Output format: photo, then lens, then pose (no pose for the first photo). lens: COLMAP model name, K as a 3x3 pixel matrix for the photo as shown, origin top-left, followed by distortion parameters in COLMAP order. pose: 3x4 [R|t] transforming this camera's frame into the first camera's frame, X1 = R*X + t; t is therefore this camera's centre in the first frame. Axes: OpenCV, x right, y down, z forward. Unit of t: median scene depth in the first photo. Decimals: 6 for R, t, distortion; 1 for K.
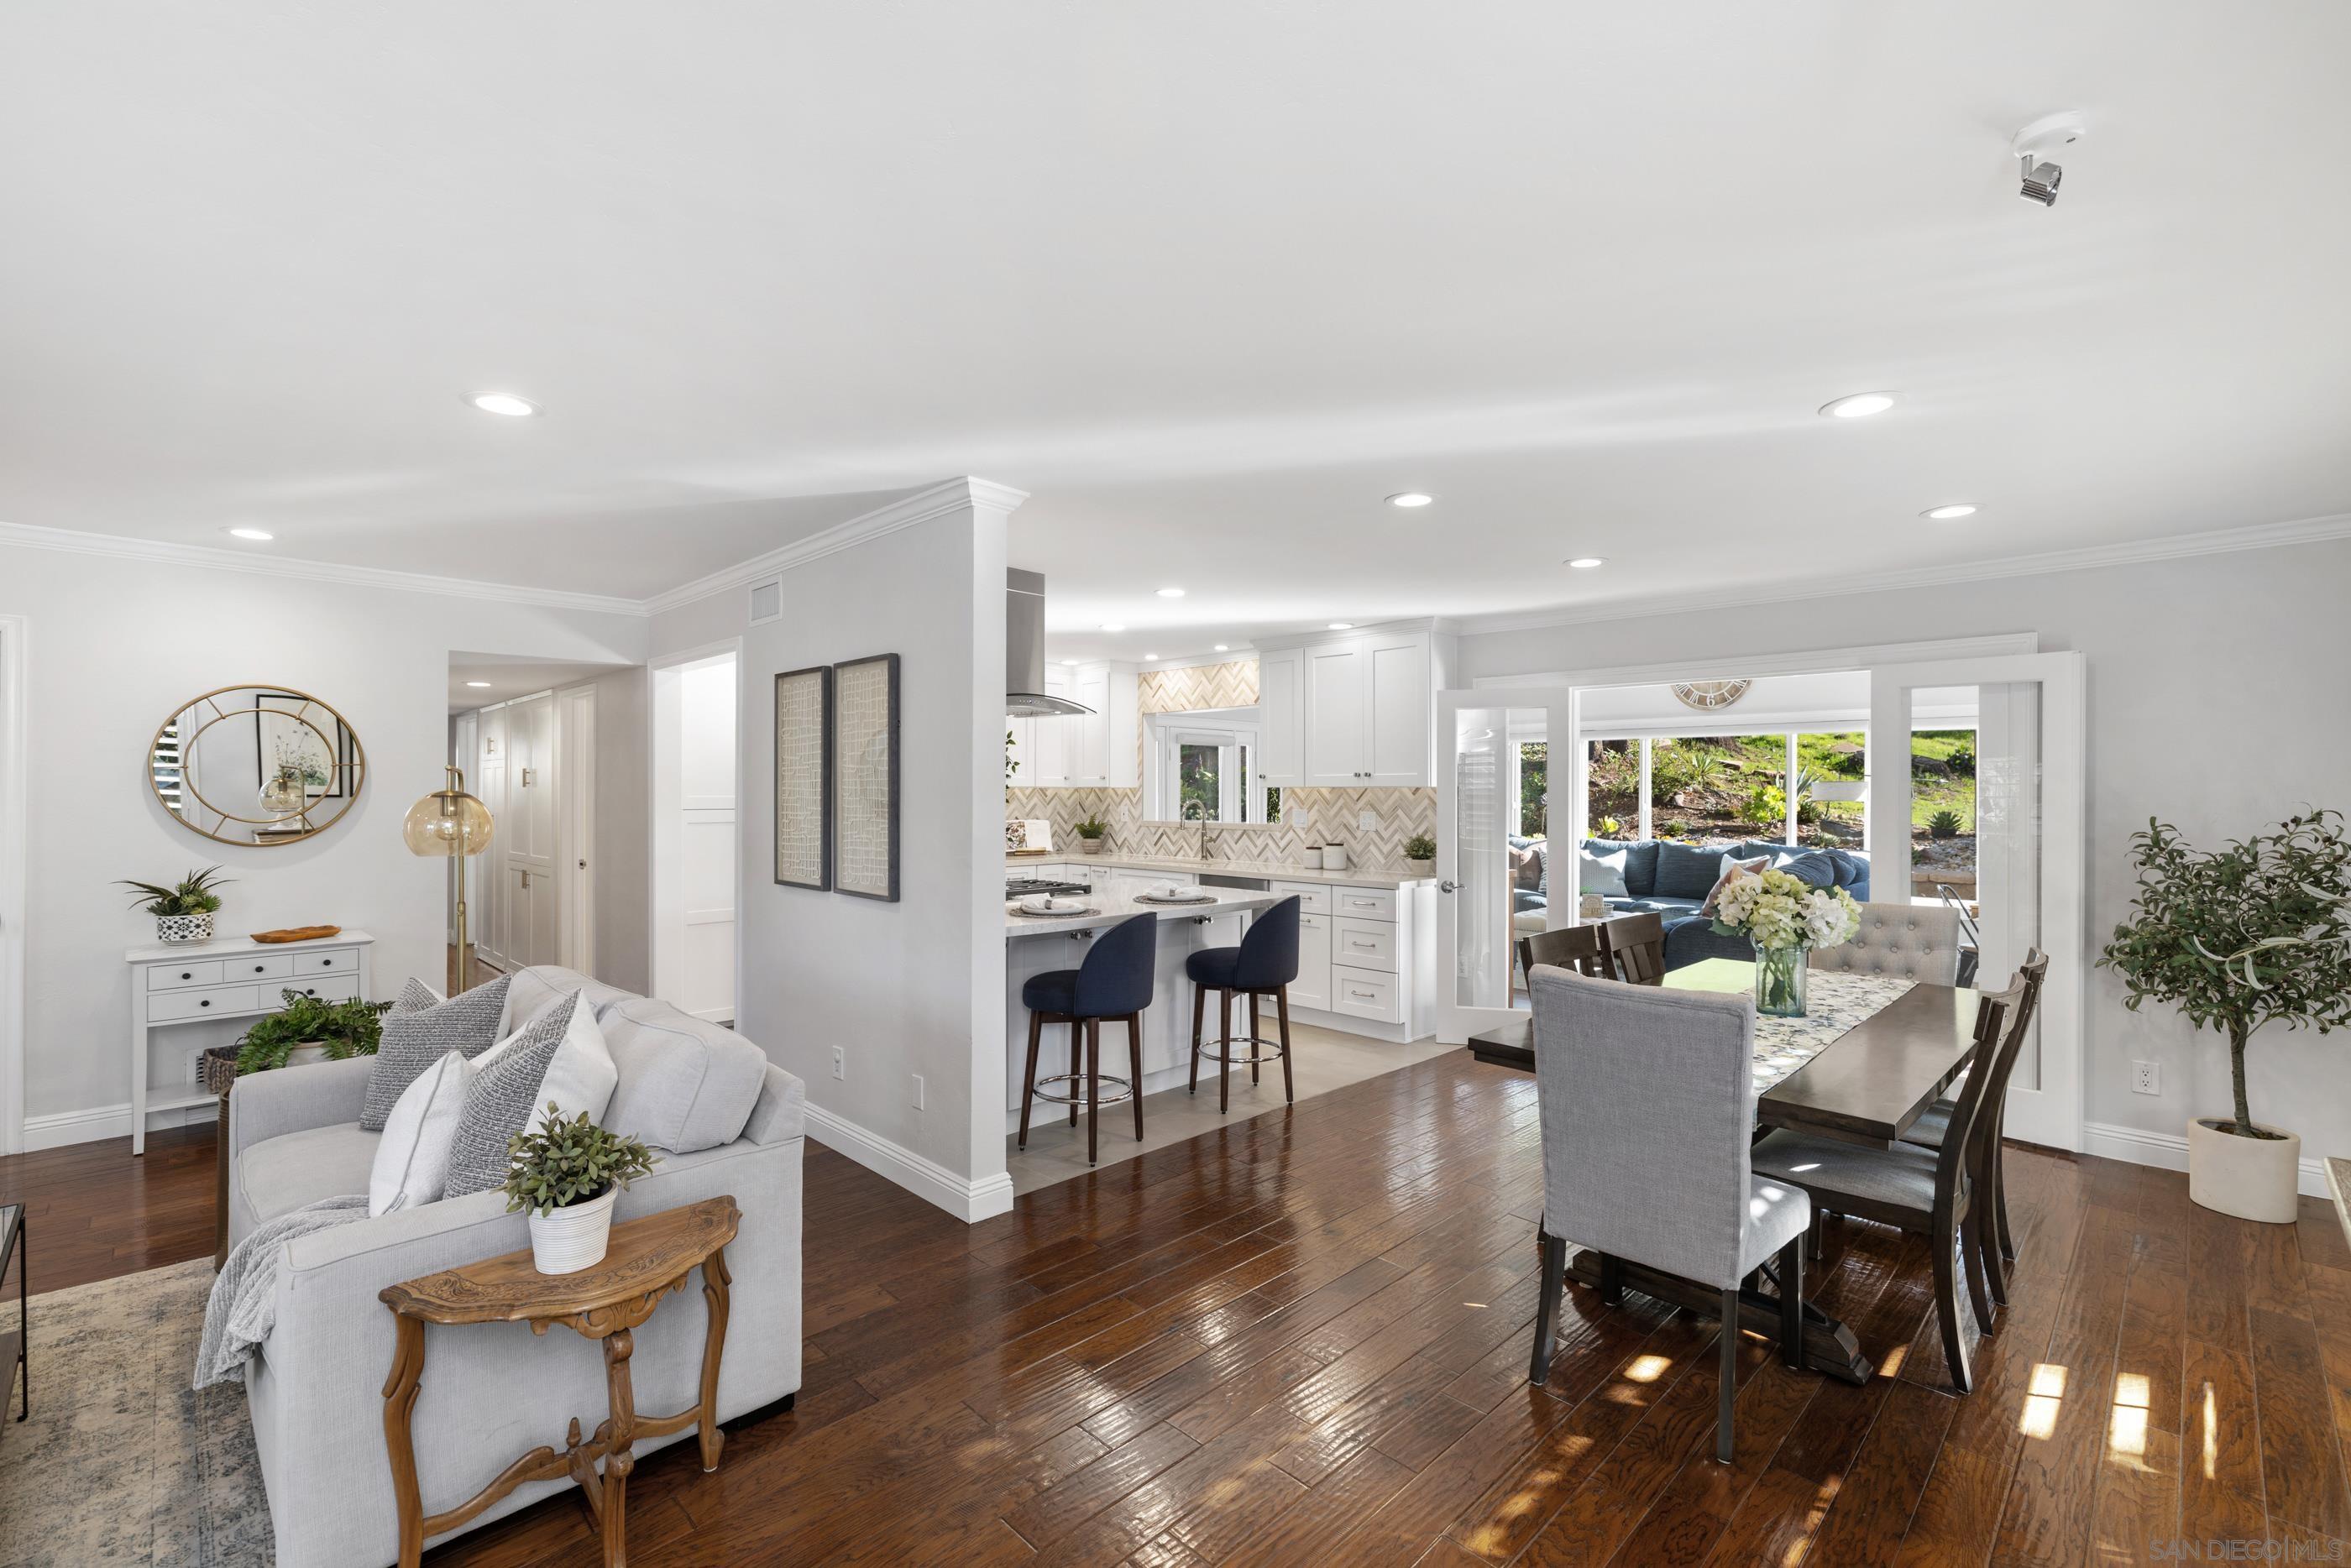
lens RADIAL K [[1021.3, 0, 1171.4], [0, 1021.3, 788.5], [0, 0, 1]] dist [-0.000648, 0.000359]
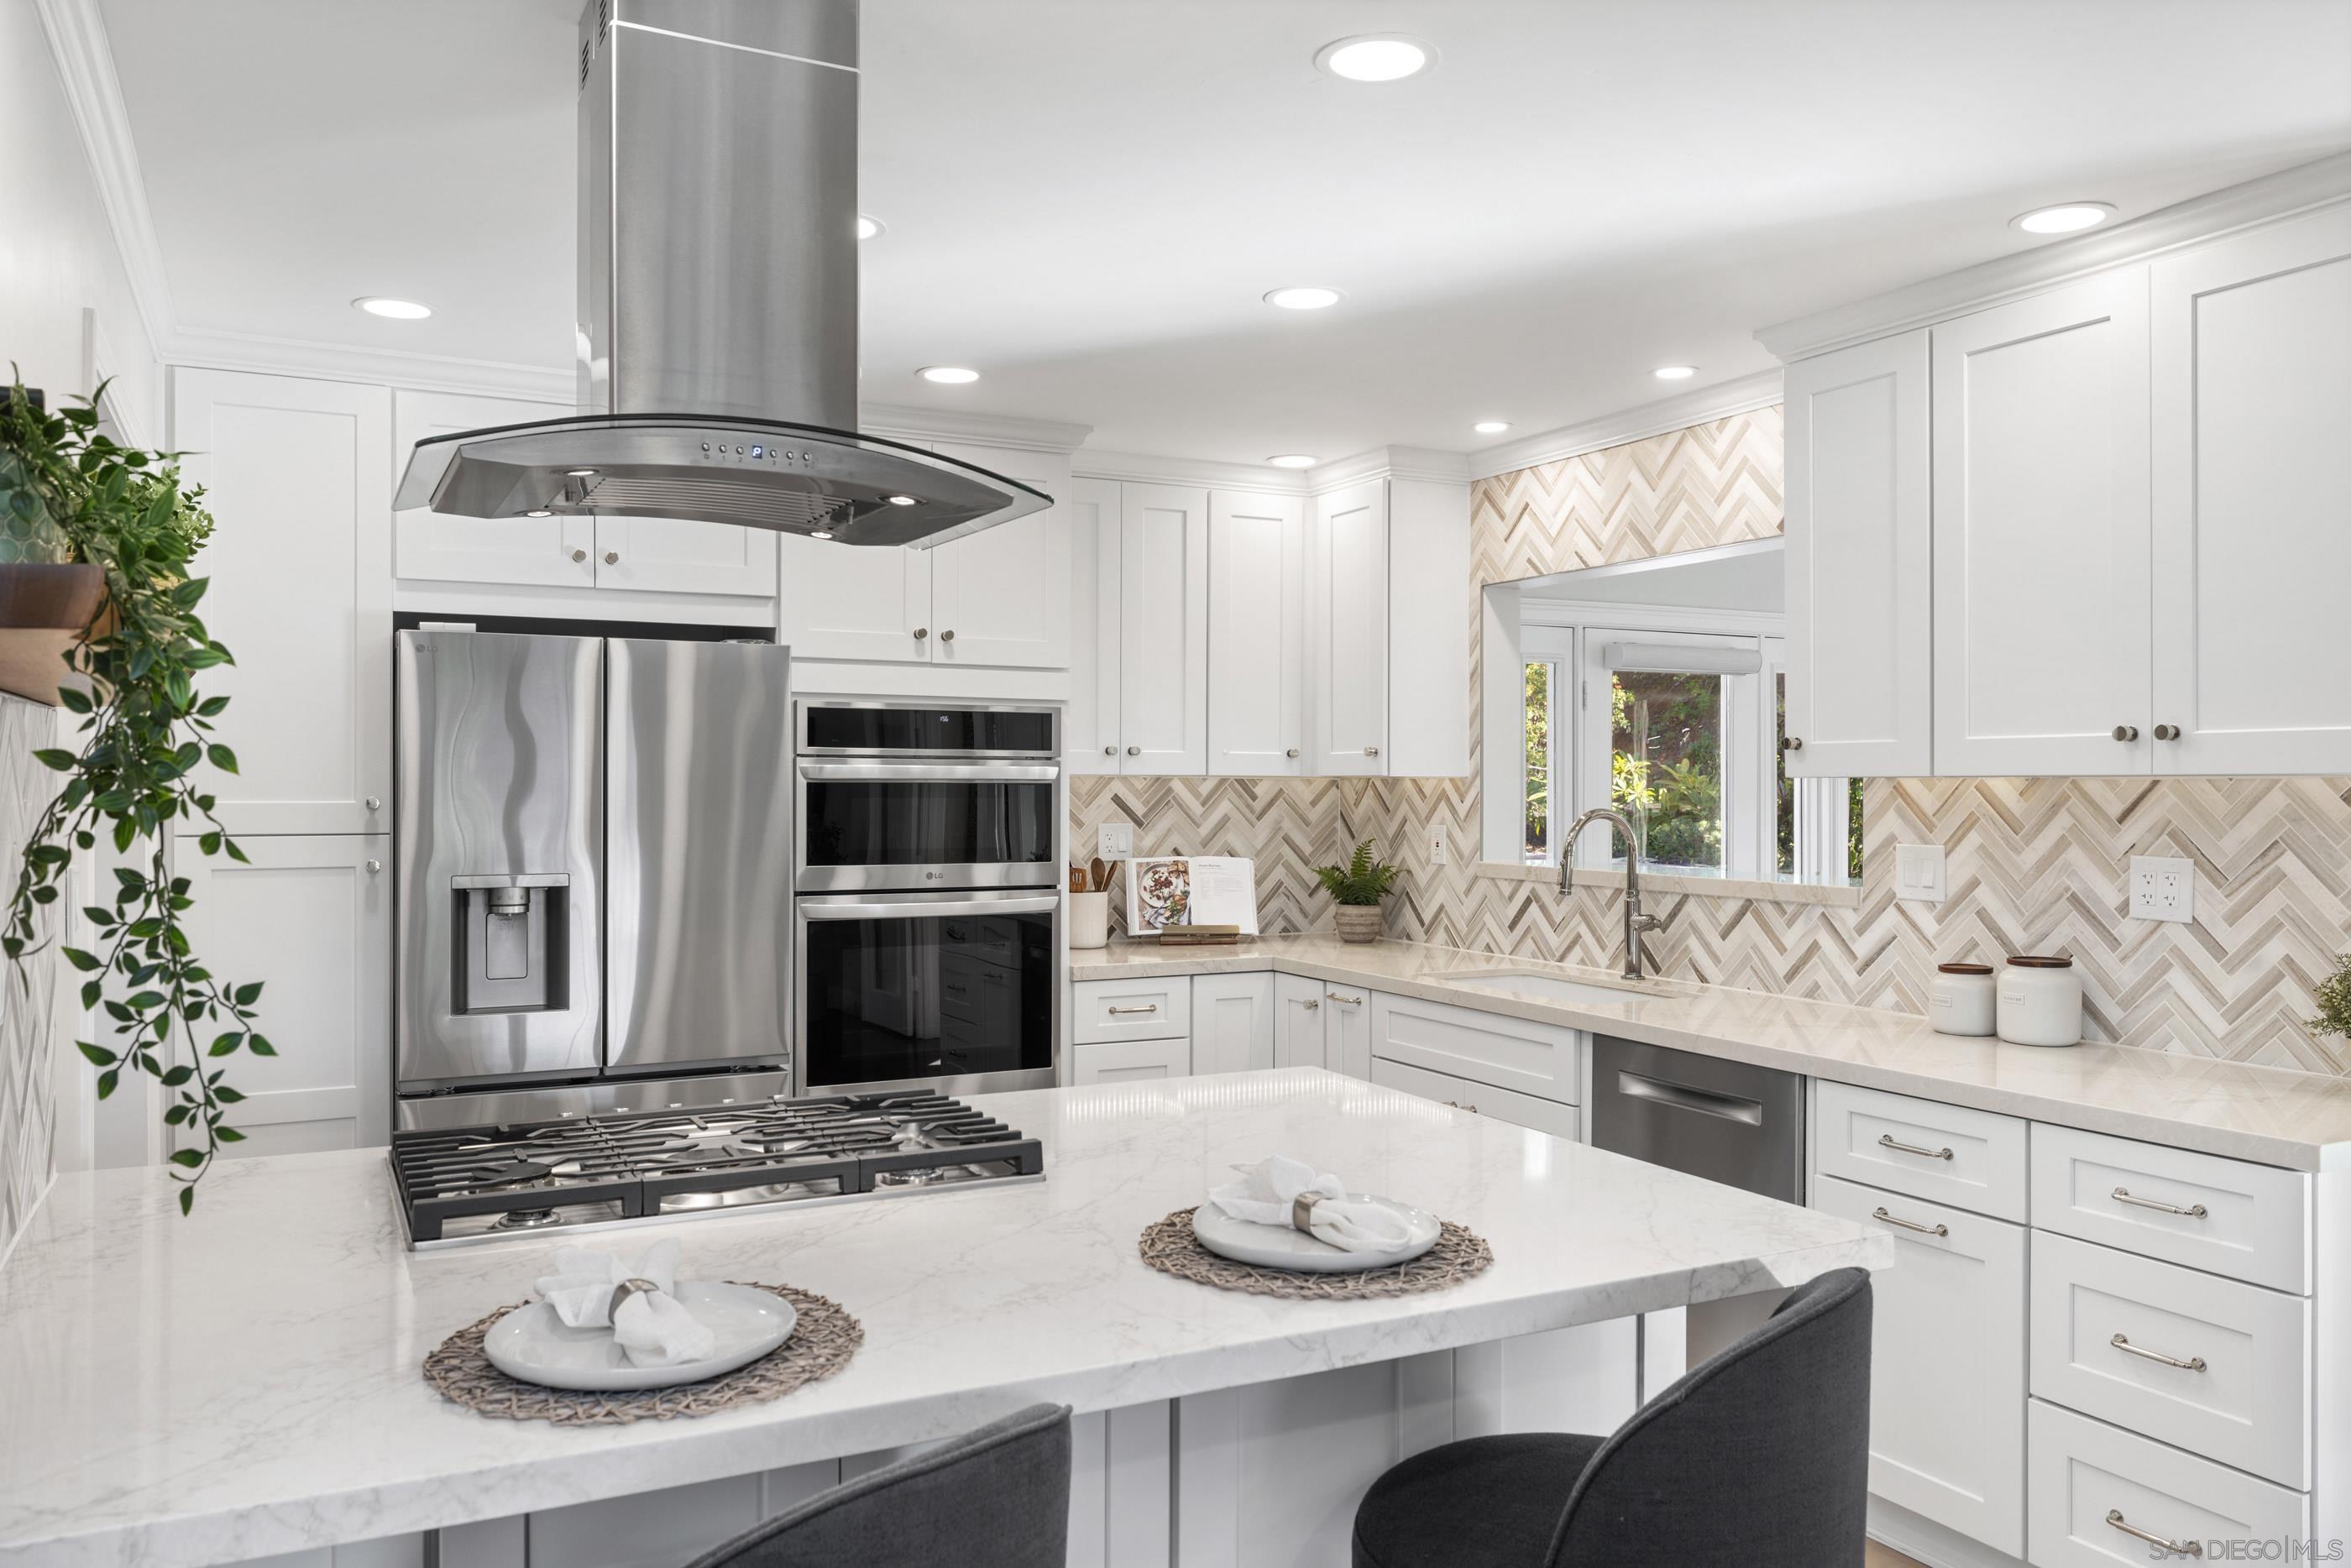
lens RADIAL K [[1705.6, 0, 1168.6], [0, 1705.6, 789.6], [0, 0, 1]] dist [0.004048, -0.008984]
pose [[0.953689, 0.001489, -0.300790, 0.054021], [0.000730, 0.999973, 0.007264, -0.000994], [0.300792, -0.007147, 0.953663, 0.361596]]
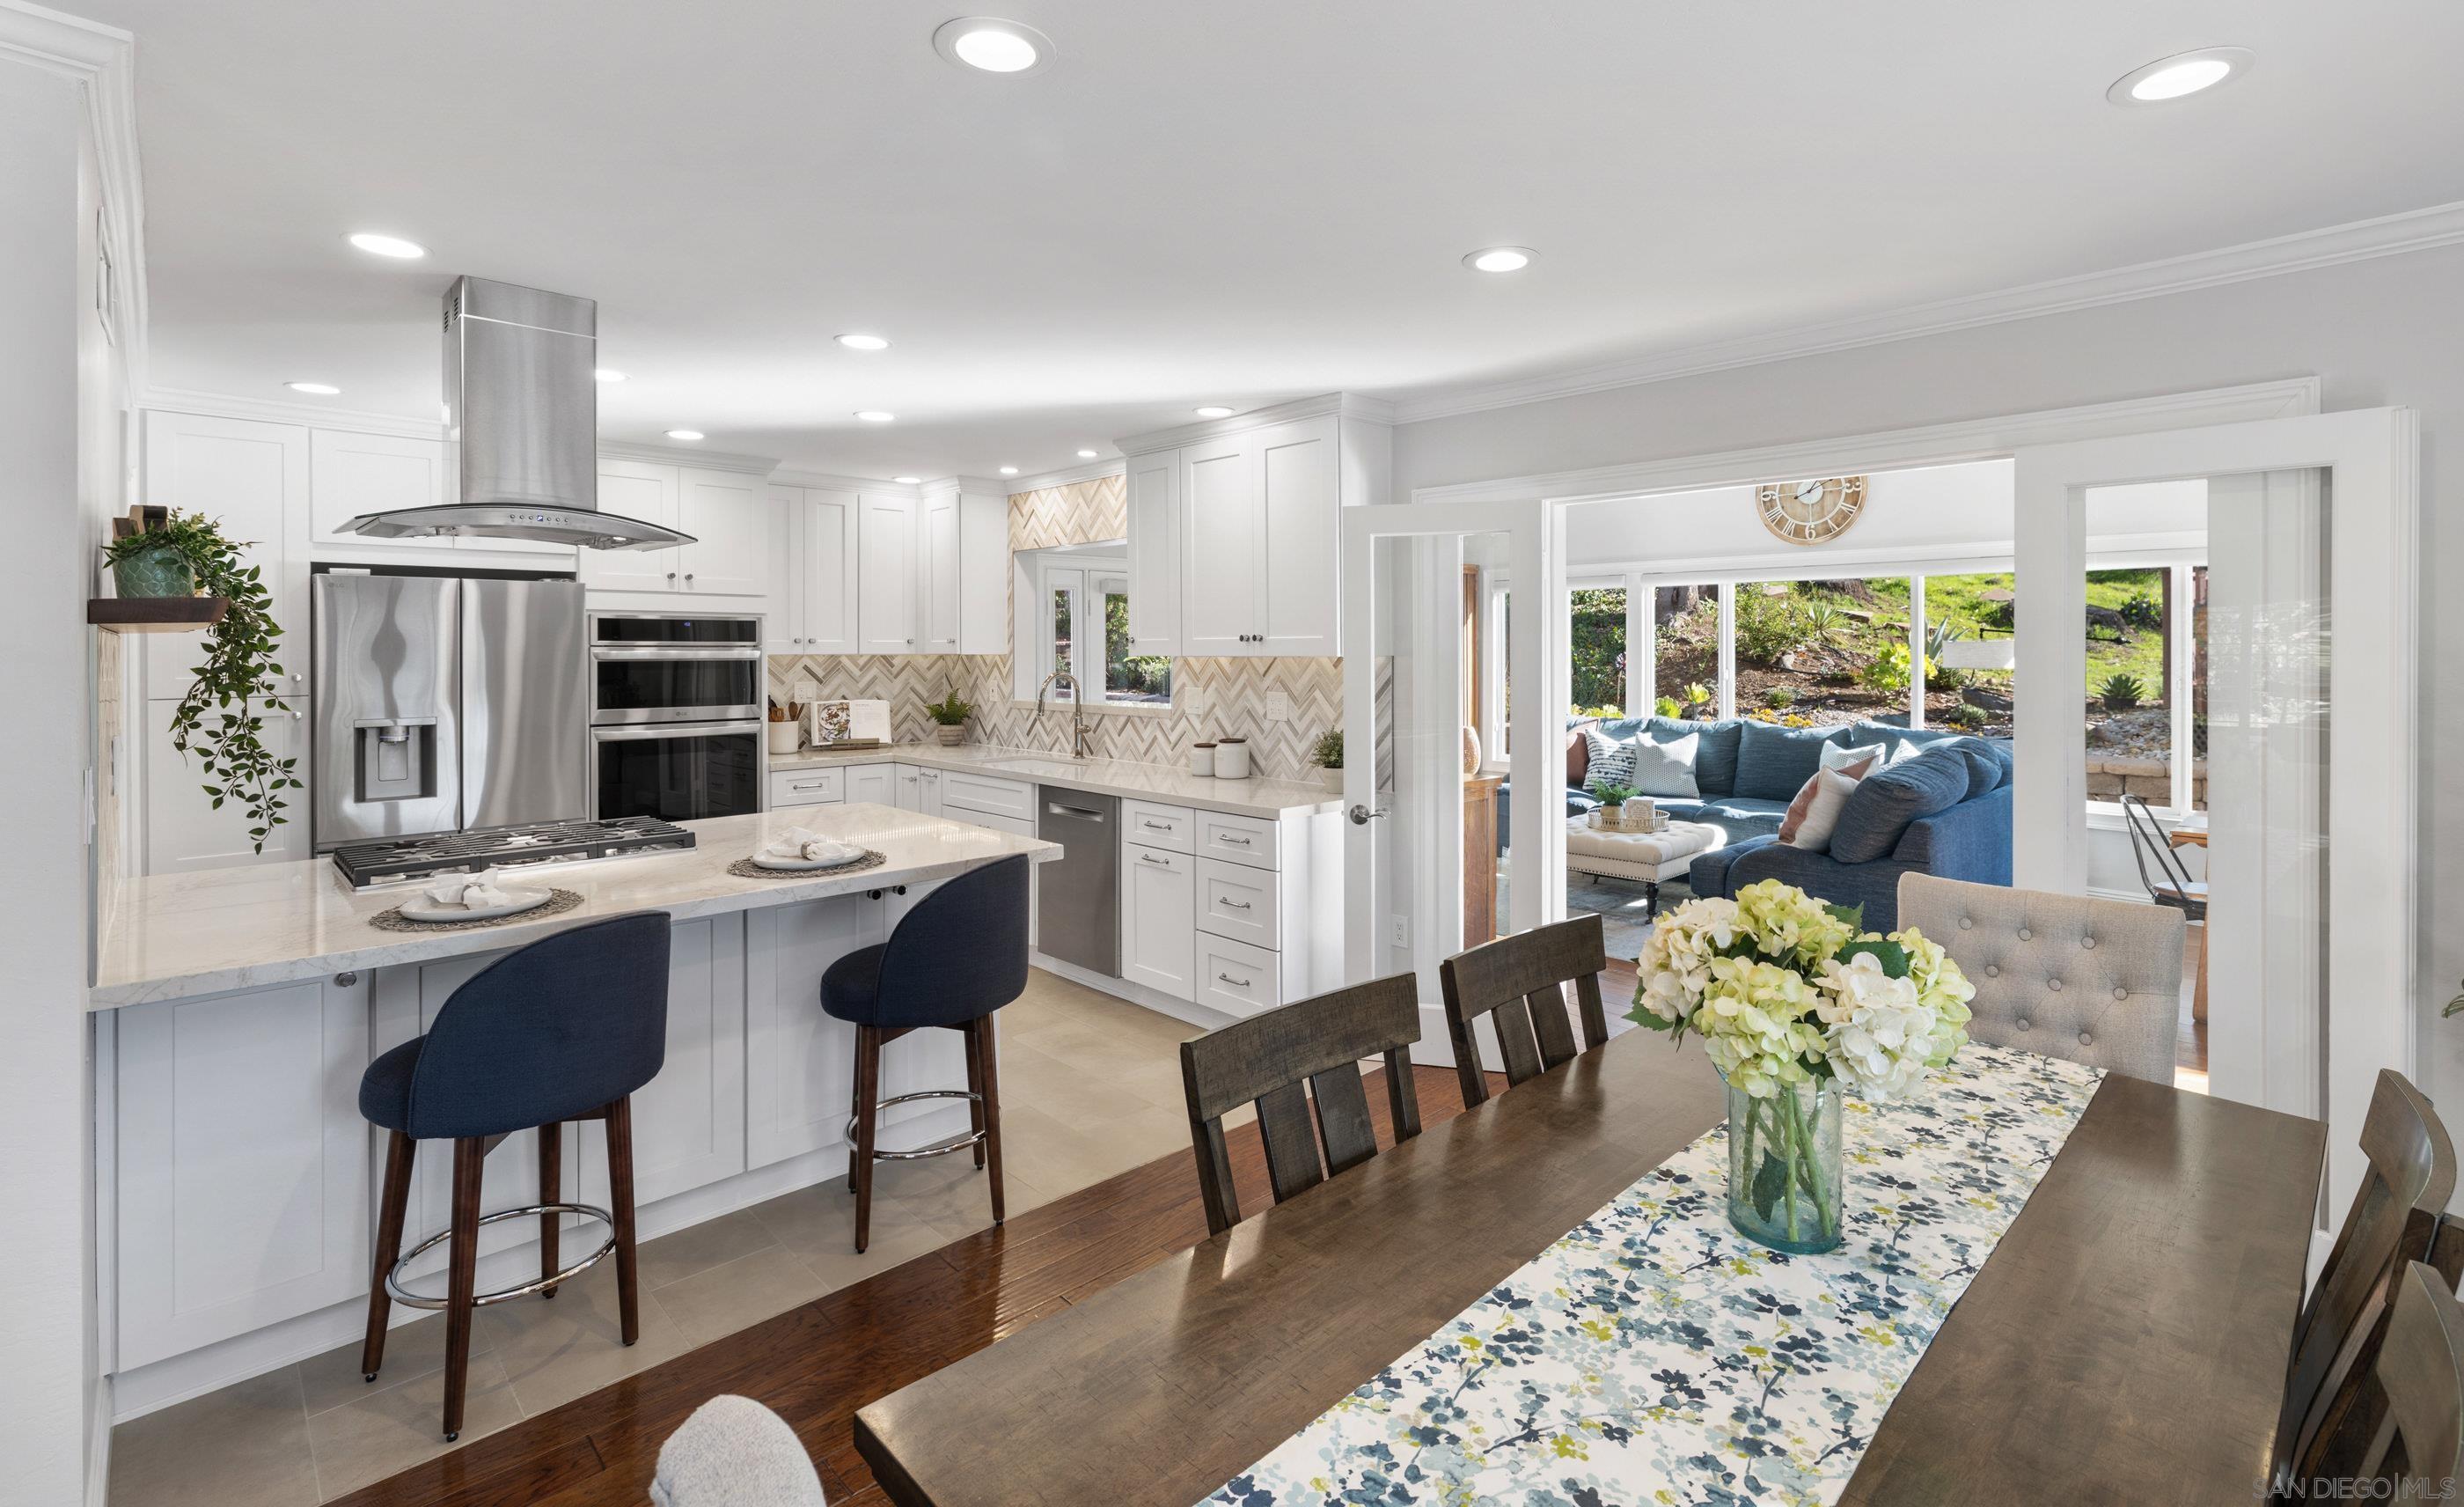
lens RADIAL K [[1116.2, 0, 1278.1], [0, 1116.2, 648.9], [0, 0, 1]] dist [-0.002066, 0.000469]
pose [[0.999970, -0.005086, 0.005773, 0.157196], [0.005057, 0.999974, 0.005057, -0.007913], [-0.005799, -0.005028, 0.999971, 0.221250]]
